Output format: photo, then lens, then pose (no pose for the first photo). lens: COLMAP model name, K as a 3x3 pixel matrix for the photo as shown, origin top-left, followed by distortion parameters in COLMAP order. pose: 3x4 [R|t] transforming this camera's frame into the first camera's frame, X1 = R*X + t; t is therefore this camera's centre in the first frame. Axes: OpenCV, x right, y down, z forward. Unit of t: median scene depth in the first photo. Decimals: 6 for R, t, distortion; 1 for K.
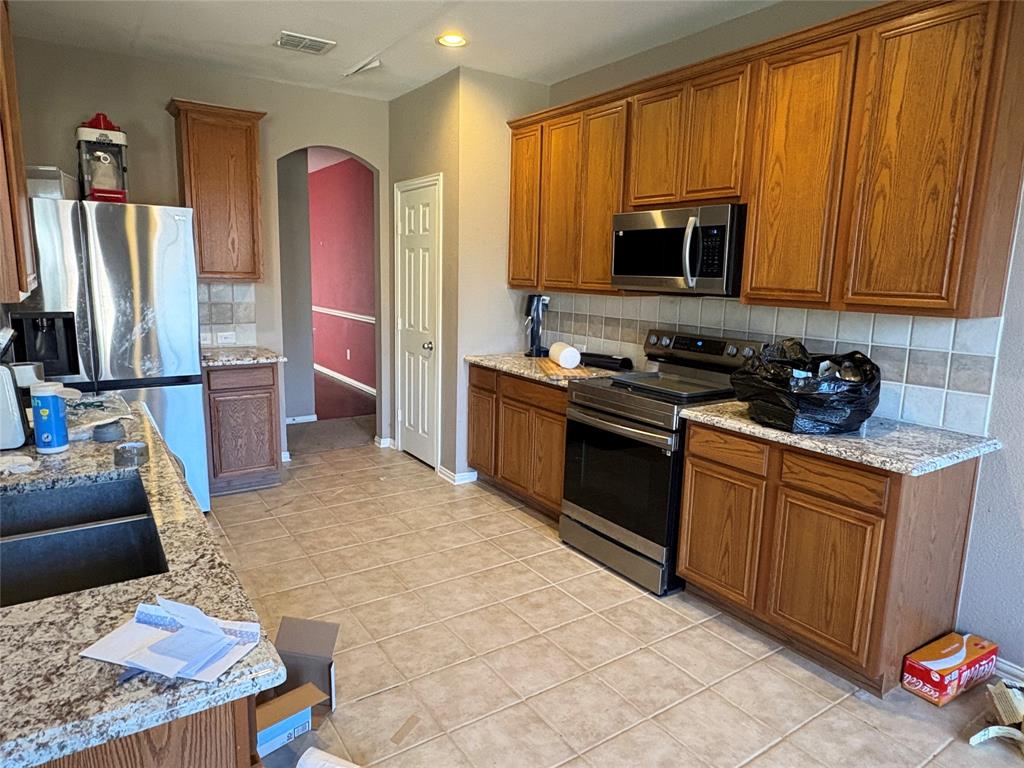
lens RADIAL K [[635.8, 0, 507.8], [0, 635.8, 386.9], [0, 0, 1]] dist [-0.006810, 0.007028]
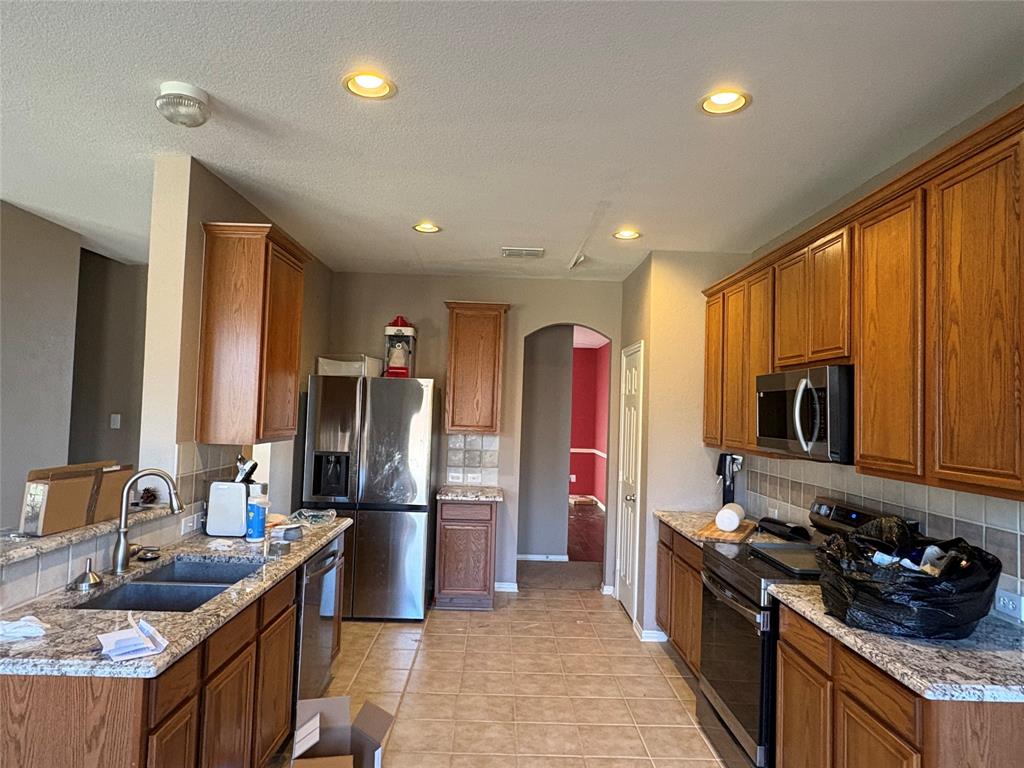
lens RADIAL K [[635.8, 0, 507.8], [0, 635.8, 386.9], [0, 0, 1]] dist [-0.006810, 0.007028]
pose [[0.839300, -0.016685, -0.543413, 0.435348], [-0.110882, 0.973267, -0.201141, -0.014336], [0.532241, 0.229072, 0.815012, -0.011340]]
